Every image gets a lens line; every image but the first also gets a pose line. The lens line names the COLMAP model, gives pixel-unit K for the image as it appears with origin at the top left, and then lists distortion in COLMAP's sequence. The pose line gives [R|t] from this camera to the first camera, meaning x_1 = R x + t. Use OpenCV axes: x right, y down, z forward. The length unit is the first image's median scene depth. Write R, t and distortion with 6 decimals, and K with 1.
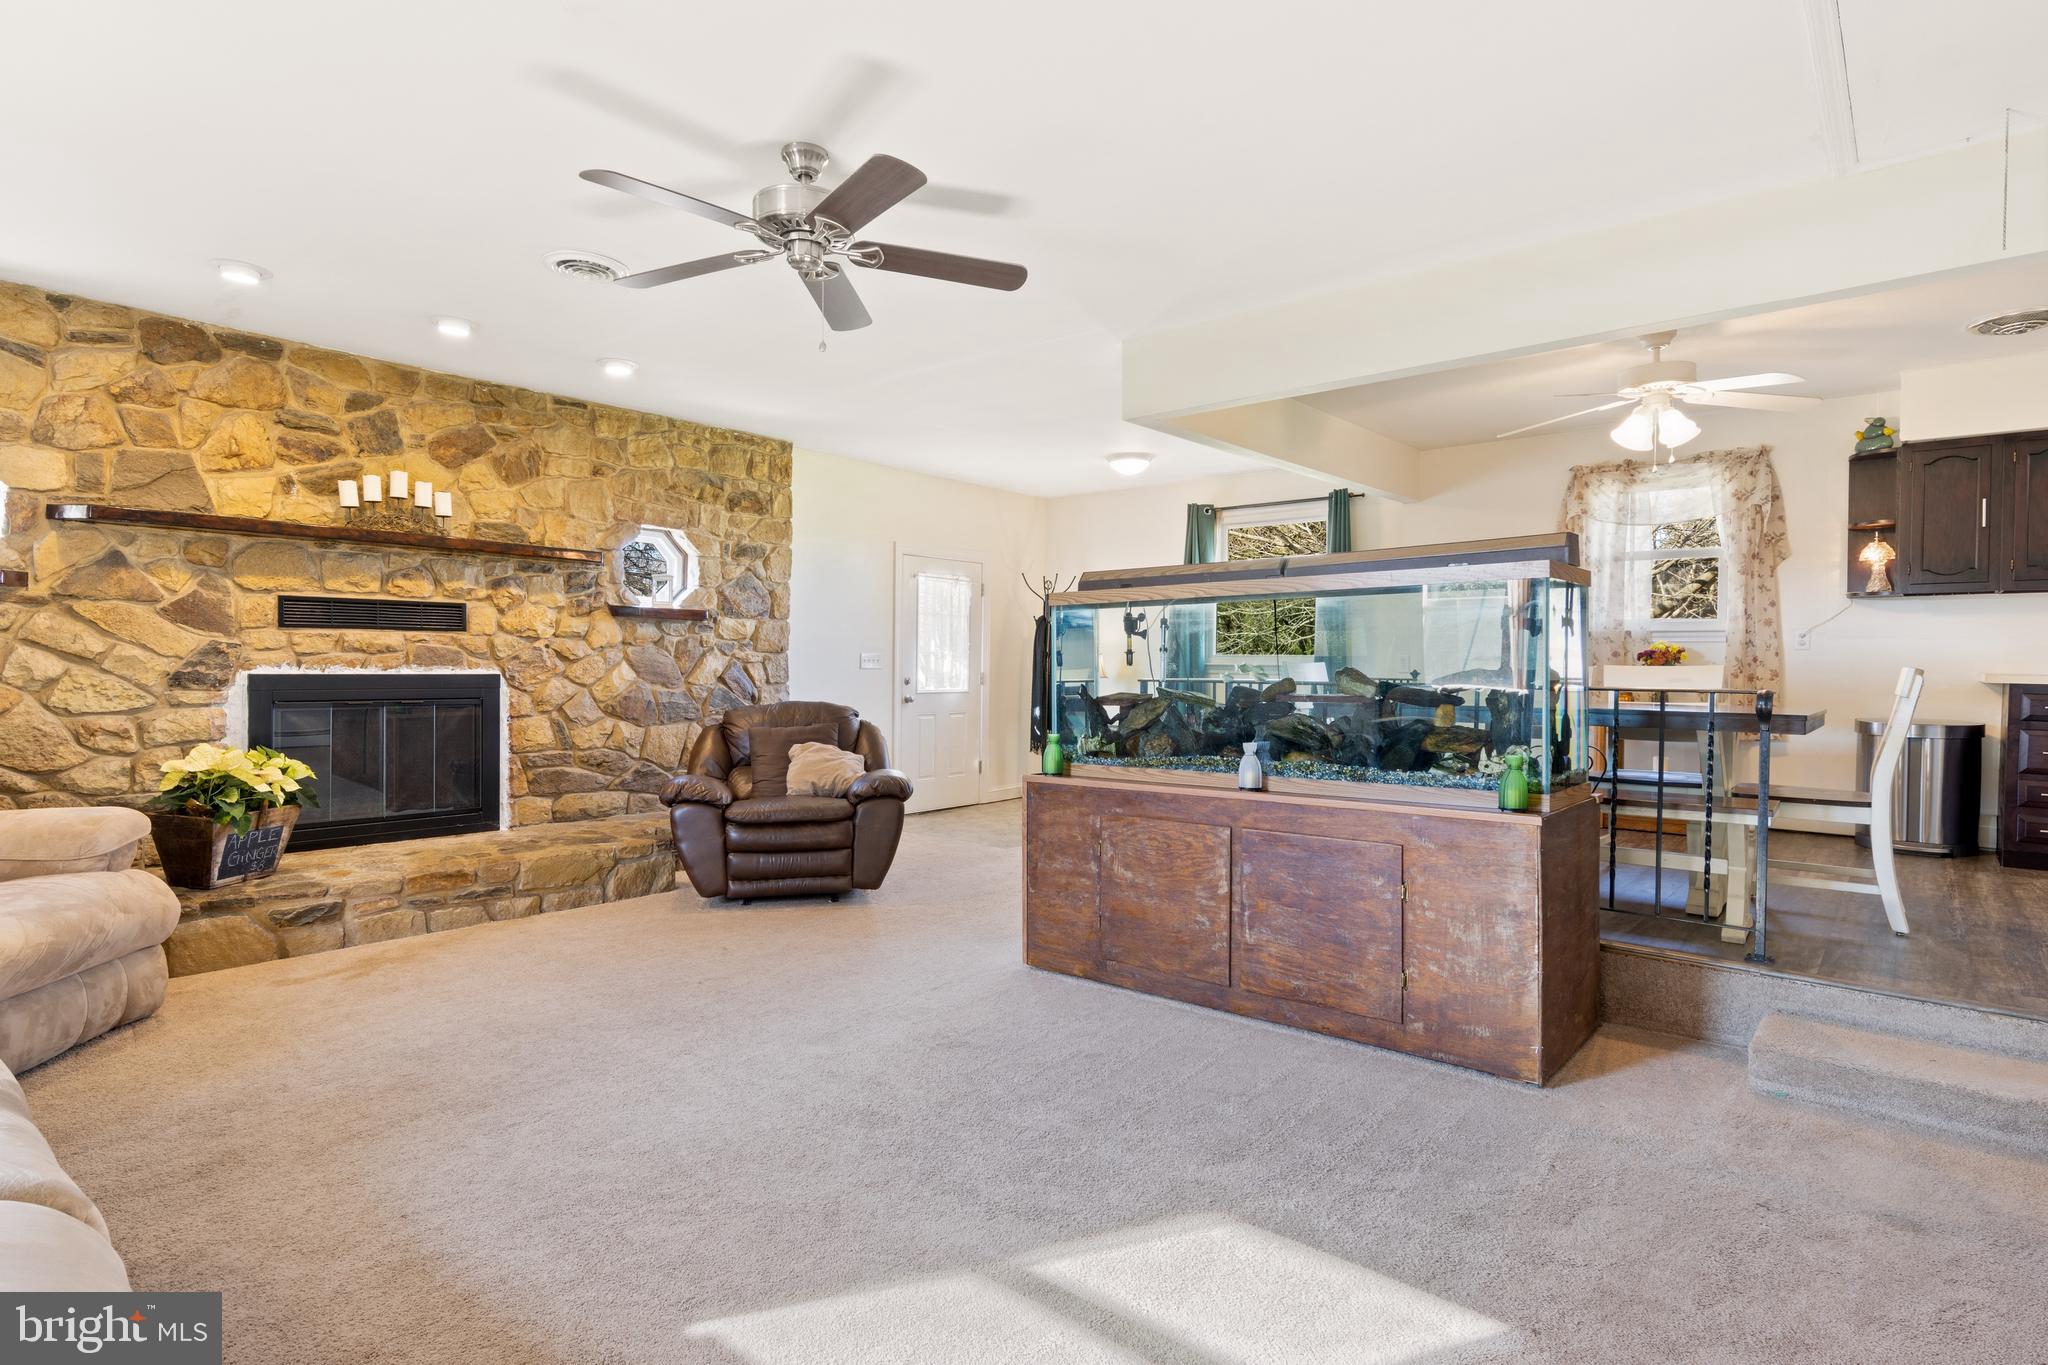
lens RADIAL K [[1042.6, 0, 1024.0], [0, 1042.6, 682.5], [0, 0, 1]] dist [-0.003853, -0.000634]
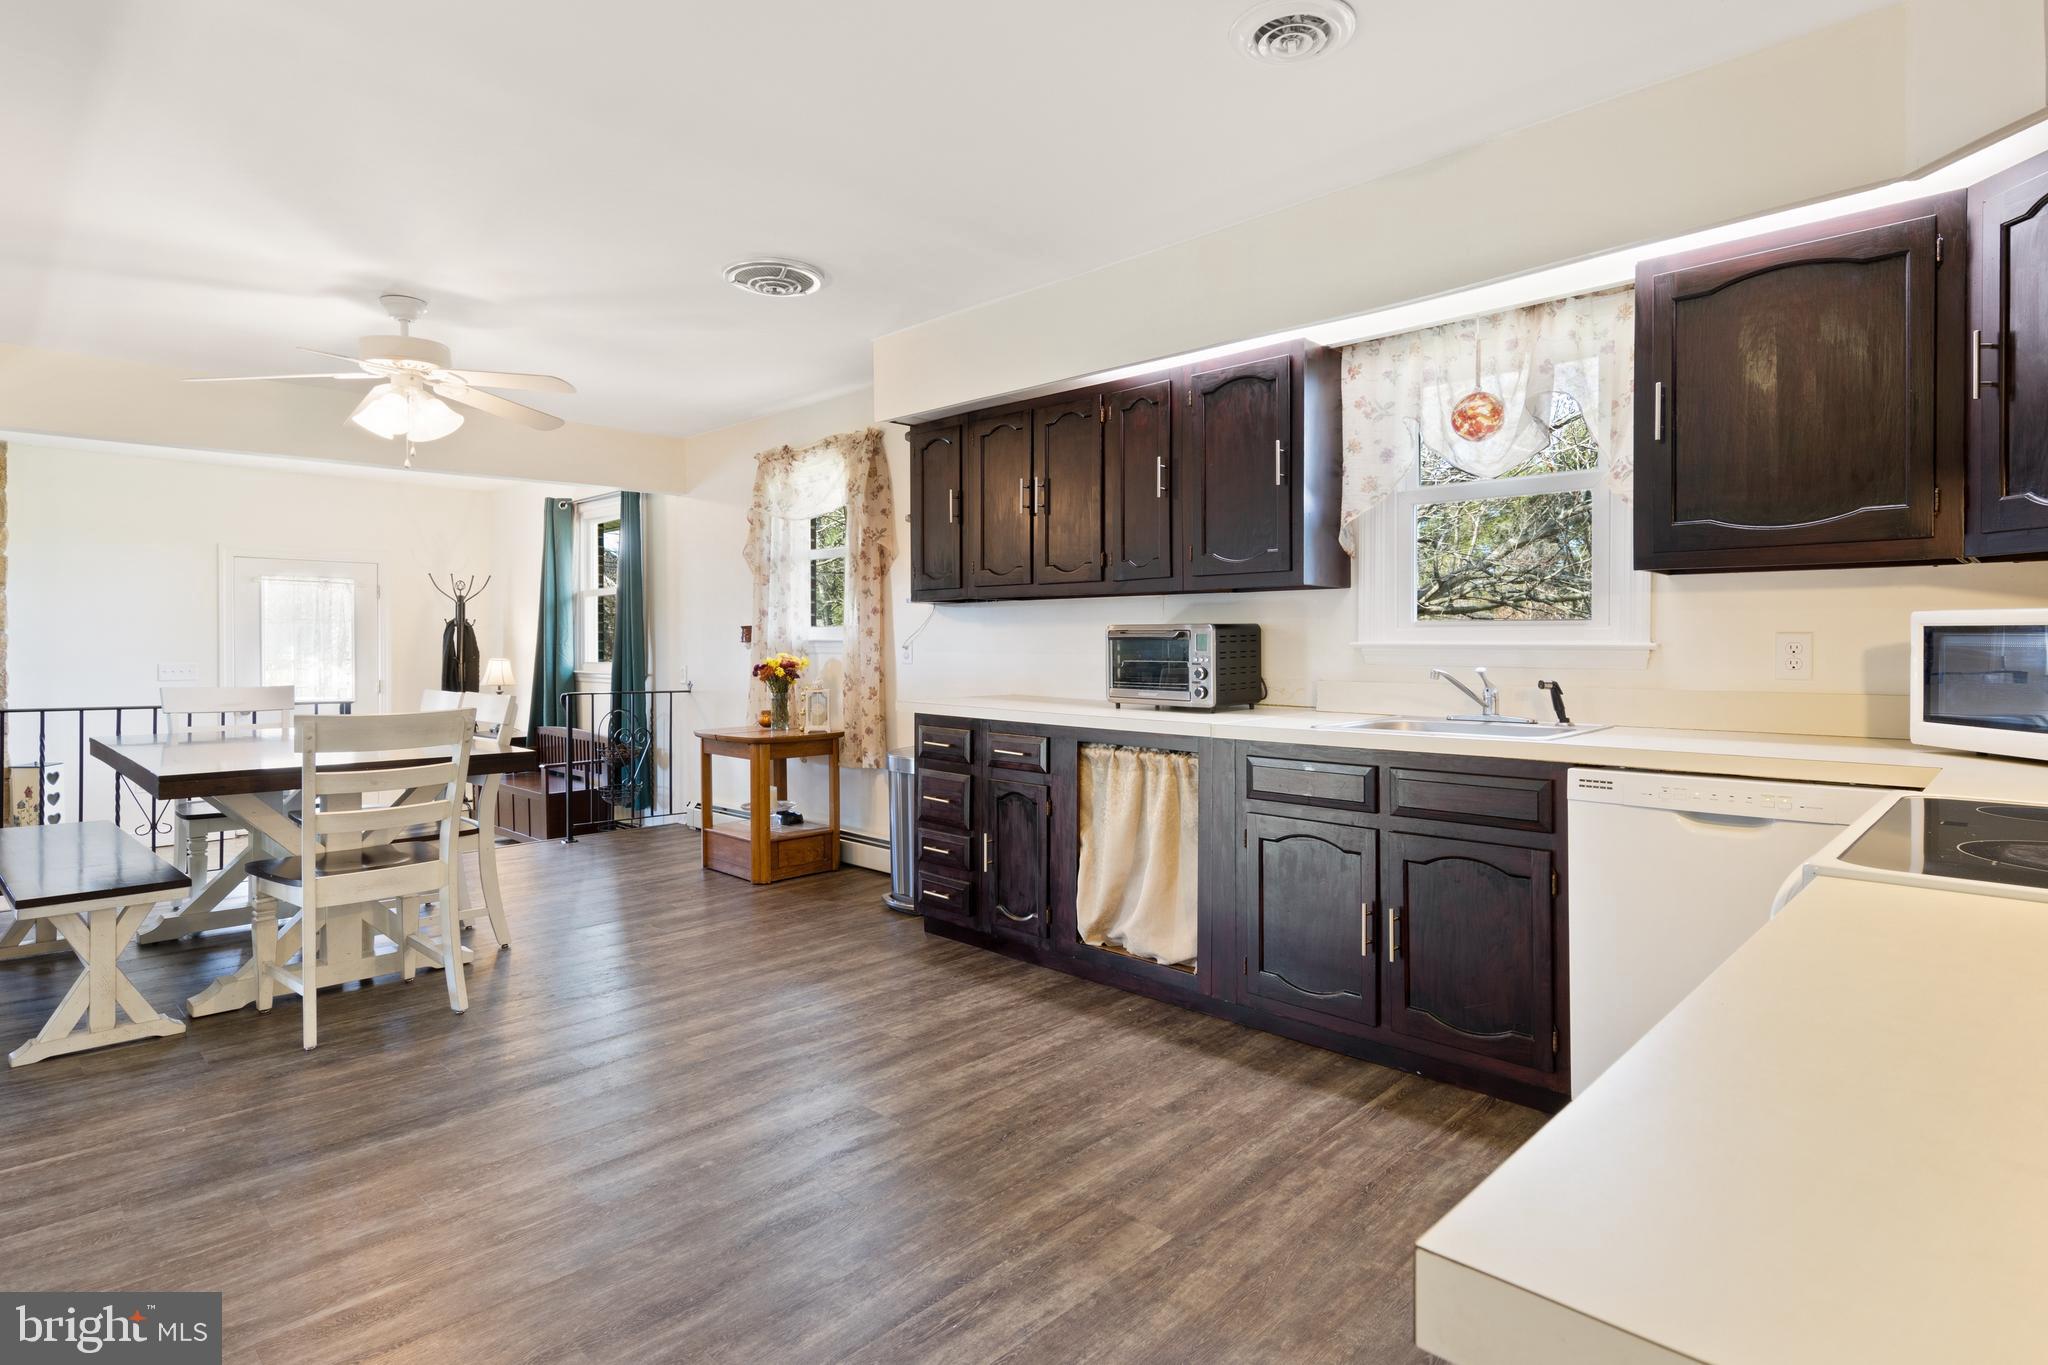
lens RADIAL K [[1077.4, 0, 1025.7], [0, 1077.4, 650.8], [0, 0, 1]] dist [0.017448, 0.000205]
pose [[0.997697, -0.008546, -0.067282, 0.895985], [0.007702, 0.999889, -0.012791, -0.028637], [0.067384, 0.012243, 0.997652, 0.109118]]
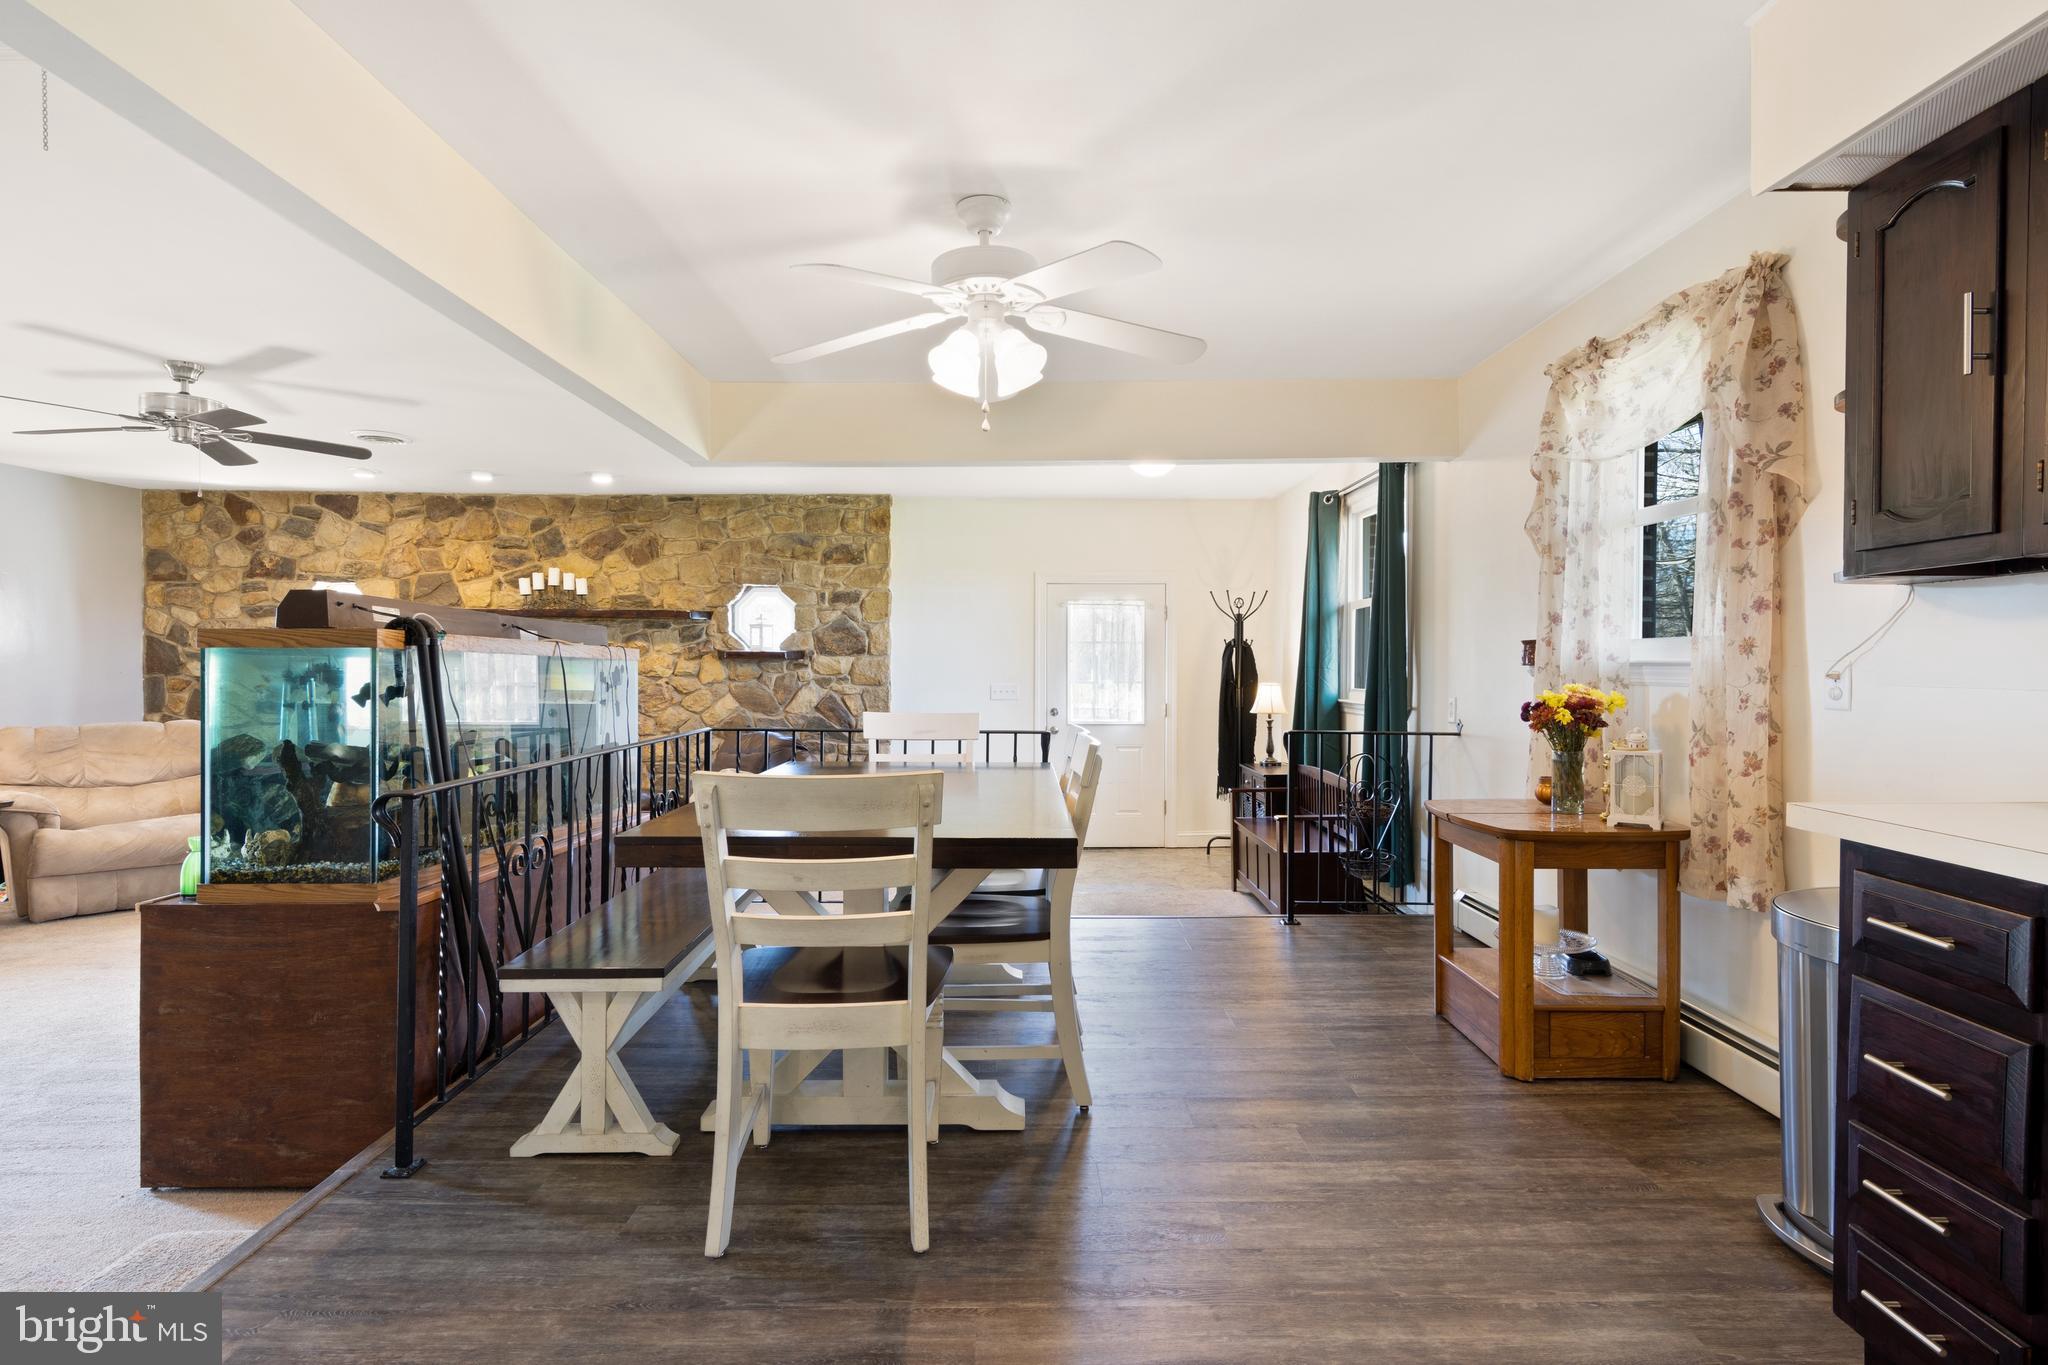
lens RADIAL K [[1046.4, 0, 1024.0], [0, 1046.4, 682.5], [0, 0, 1]] dist [0.010126, -0.001521]
pose [[0.654817, 0.004984, -0.755771, 0.845432], [-0.009633, 0.999952, -0.001751, -0.037069], [0.755726, 0.008427, 0.654834, 0.457994]]
